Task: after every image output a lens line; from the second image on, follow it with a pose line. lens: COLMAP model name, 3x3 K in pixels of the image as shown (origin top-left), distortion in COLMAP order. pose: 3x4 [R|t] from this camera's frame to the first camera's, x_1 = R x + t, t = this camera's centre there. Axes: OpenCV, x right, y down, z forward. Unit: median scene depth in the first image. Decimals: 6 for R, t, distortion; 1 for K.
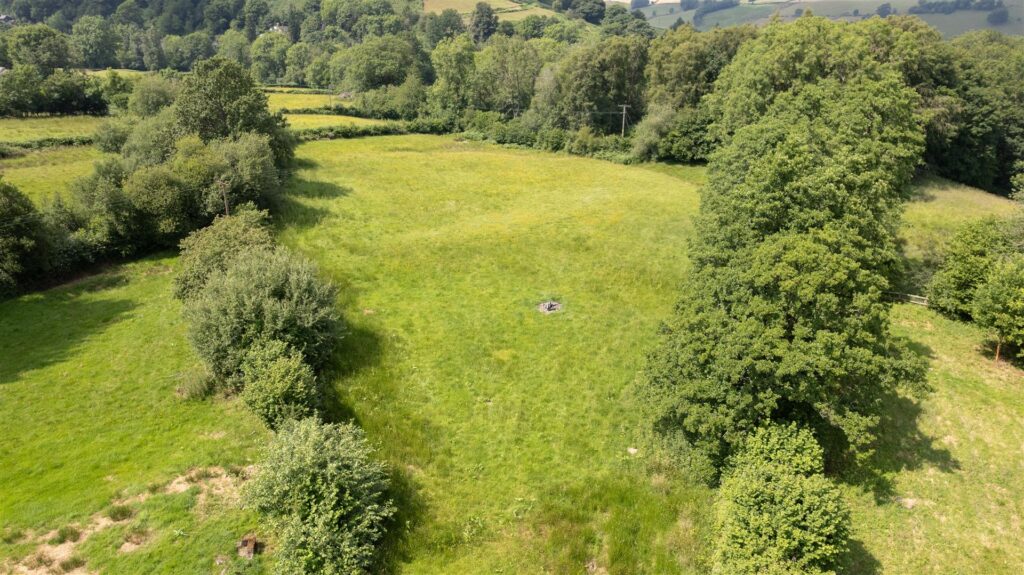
lens RADIAL K [[648.4, 0, 512.0], [0, 648.4, 287.5], [0, 0, 1]] dist [-0.091896, 0.077974]
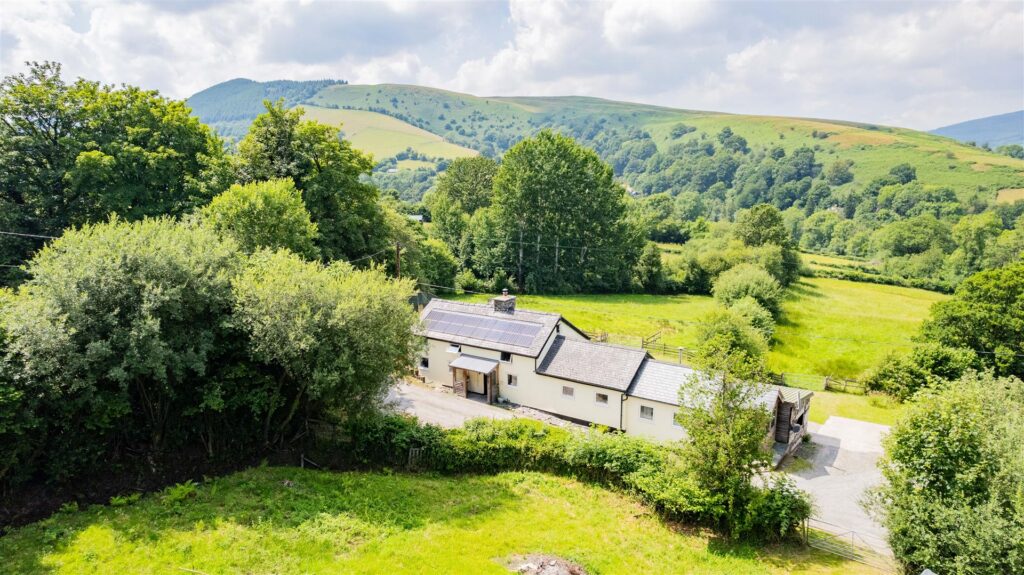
lens RADIAL K [[648.4, 0, 512.0], [0, 648.4, 287.5], [0, 0, 1]] dist [-0.091896, 0.077974]
pose [[0.687835, 0.130720, -0.713999, 0.086536], [-0.317566, 0.938711, -0.134068, 0.078689], [0.652713, 0.318958, 0.687191, -0.146564]]
